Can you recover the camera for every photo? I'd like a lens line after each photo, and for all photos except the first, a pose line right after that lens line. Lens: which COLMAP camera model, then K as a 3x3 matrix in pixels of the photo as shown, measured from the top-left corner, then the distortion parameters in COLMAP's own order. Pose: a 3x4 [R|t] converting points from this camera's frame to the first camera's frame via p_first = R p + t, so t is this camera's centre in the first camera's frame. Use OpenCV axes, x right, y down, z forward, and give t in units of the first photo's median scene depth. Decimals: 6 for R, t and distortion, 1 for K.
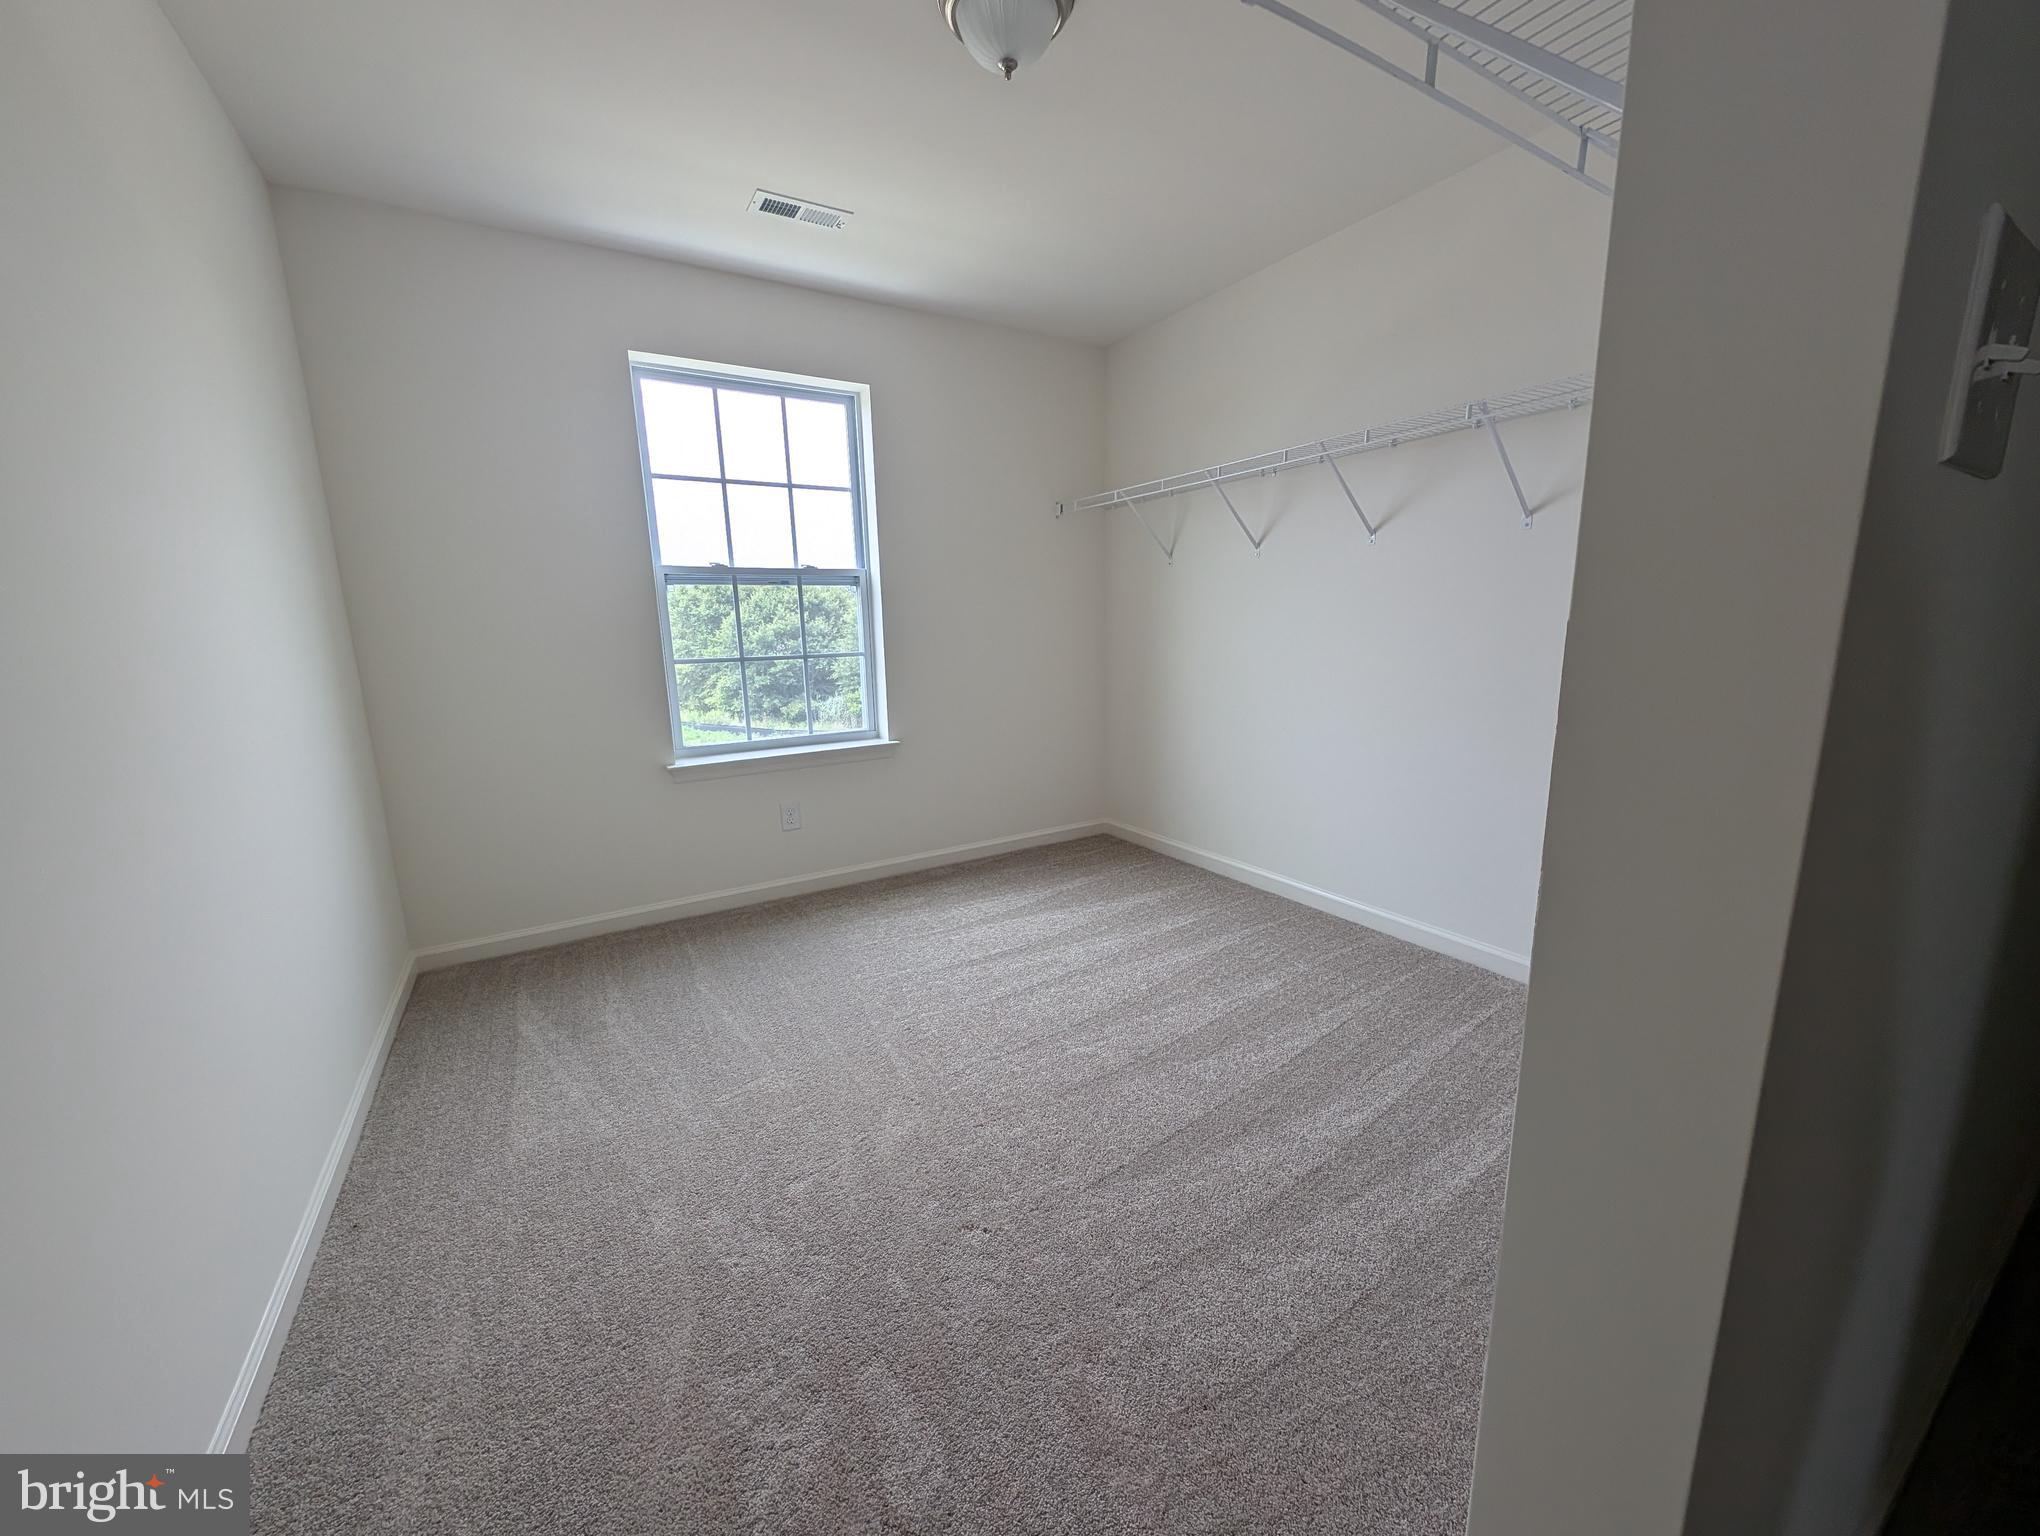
lens RADIAL K [[786.7, 0, 1025.4], [0, 786.7, 779.1], [0, 0, 1]] dist [-0.001915, -0.000810]
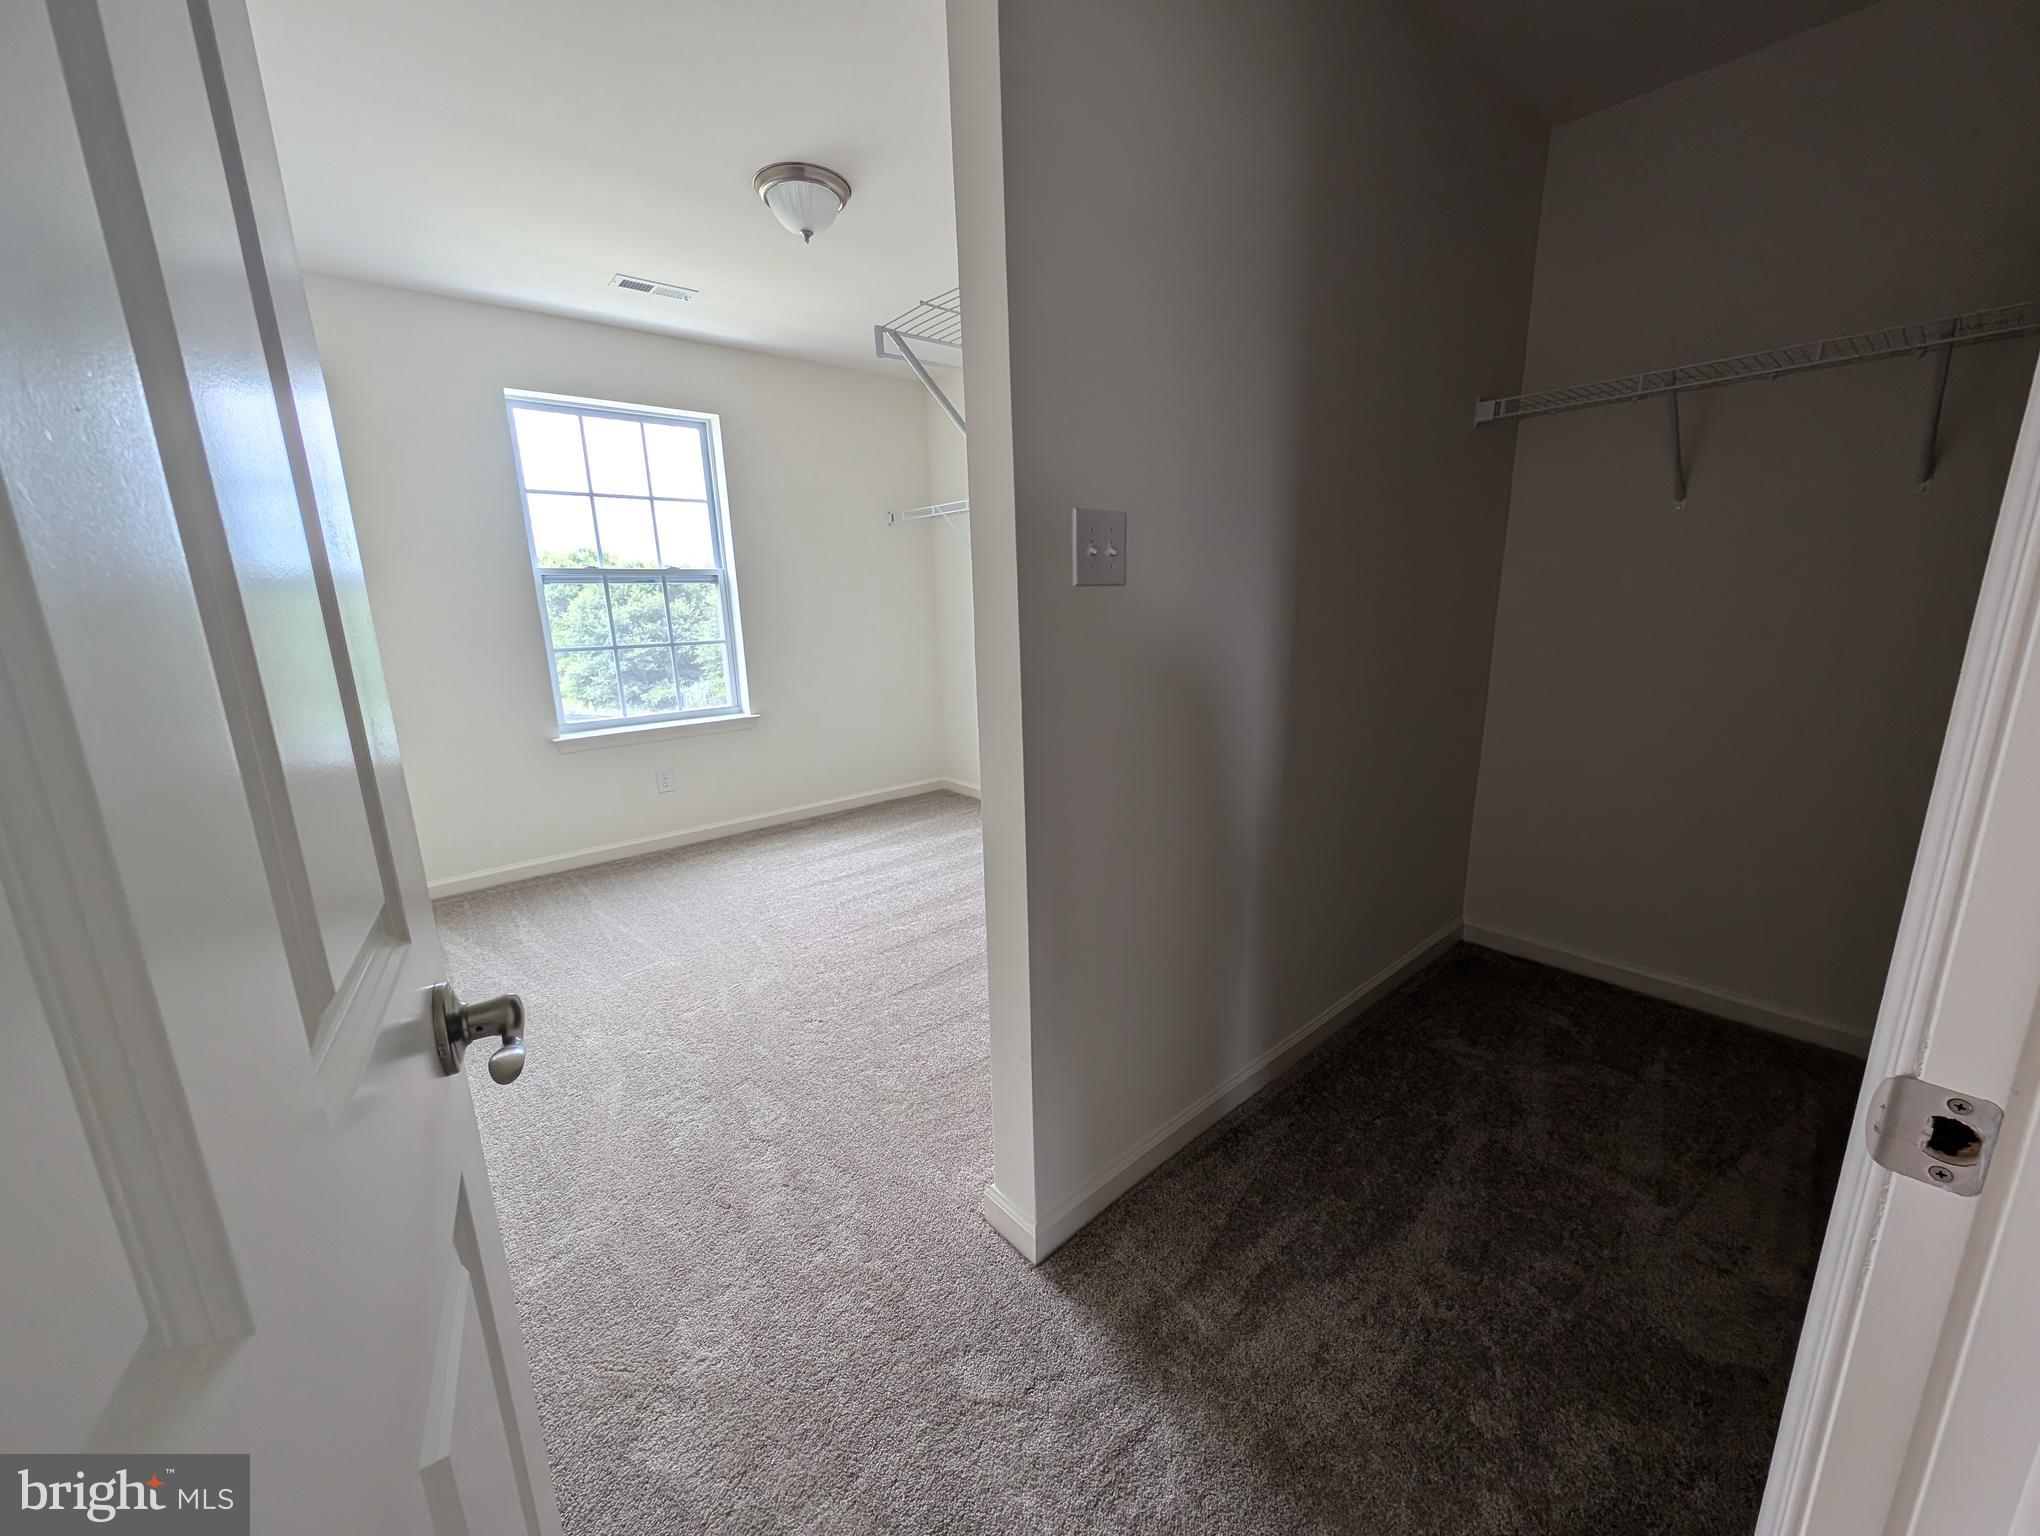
lens RADIAL K [[786.7, 0, 1037.5], [0, 786.7, 779.7], [0, 0, 1]] dist [-0.001915, -0.000810]
pose [[0.986145, -0.039009, 0.161234, 0.070096], [0.034967, 0.999001, 0.027829, 0.037498], [-0.162158, -0.021805, 0.986524, -0.290351]]
